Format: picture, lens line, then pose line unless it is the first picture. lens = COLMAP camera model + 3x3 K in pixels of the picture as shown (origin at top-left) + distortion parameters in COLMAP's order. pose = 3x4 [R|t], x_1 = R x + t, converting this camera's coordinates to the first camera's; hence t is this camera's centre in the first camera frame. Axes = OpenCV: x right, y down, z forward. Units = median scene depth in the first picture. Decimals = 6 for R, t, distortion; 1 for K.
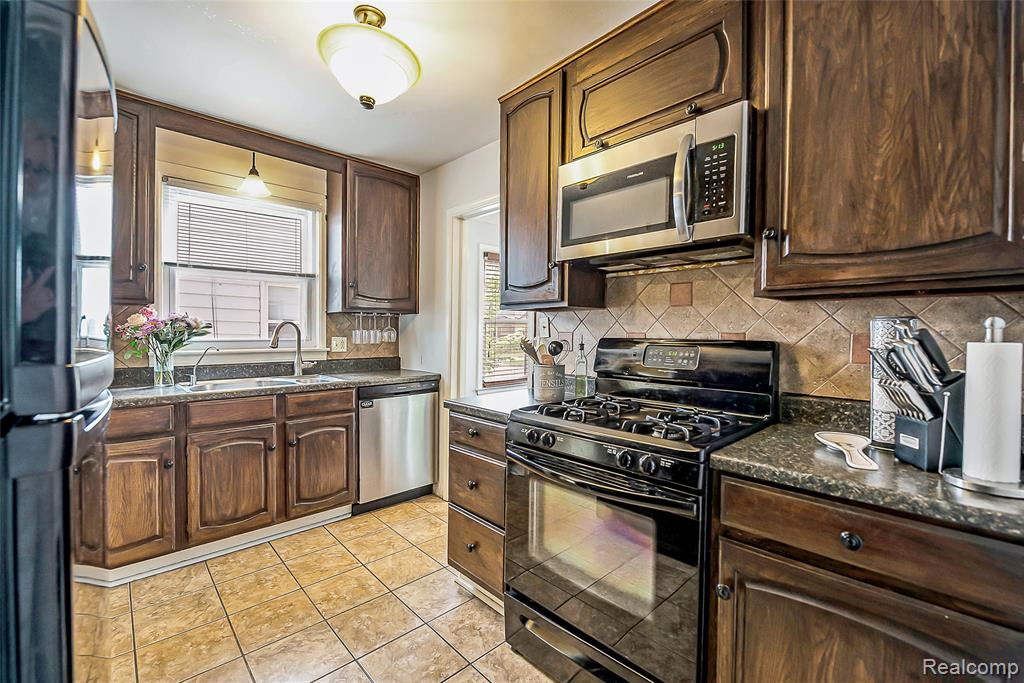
lens RADIAL K [[426.1, 0, 506.7], [0, 426.1, 340.2], [0, 0, 1]] dist [0.000435, -0.000862]
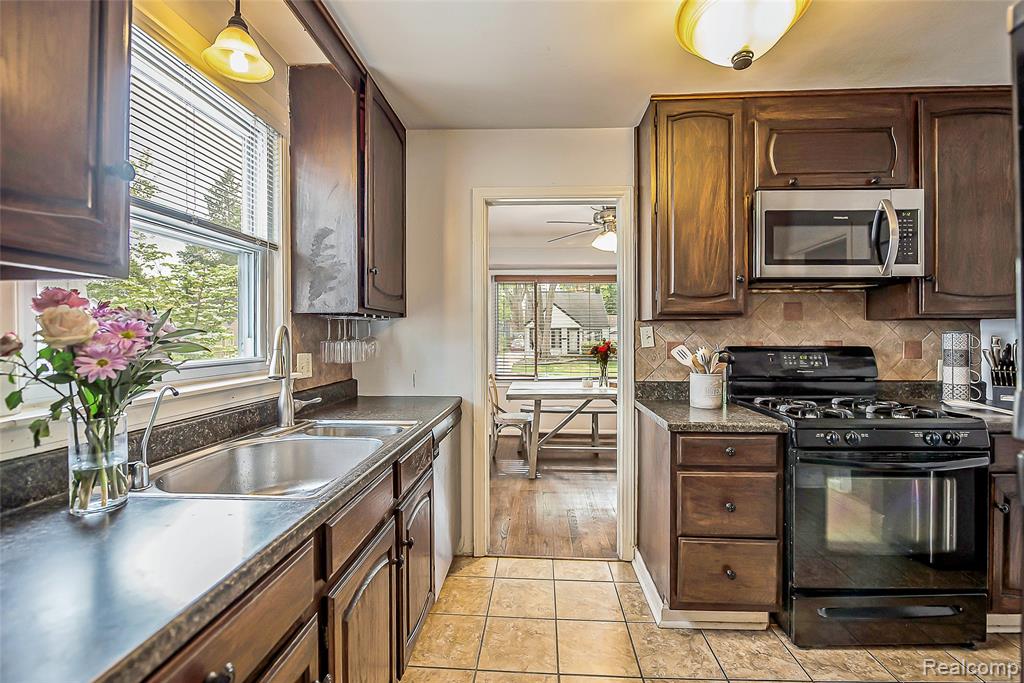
lens RADIAL K [[426.1, 0, 514.0], [0, 426.1, 337.2], [0, 0, 1]] dist [0.000435, -0.000862]
pose [[0.716989, -0.008437, 0.697034, -1.147160], [0.020237, 0.999757, -0.008714, -0.036977], [-0.696791, 0.020354, 0.716986, 0.694635]]
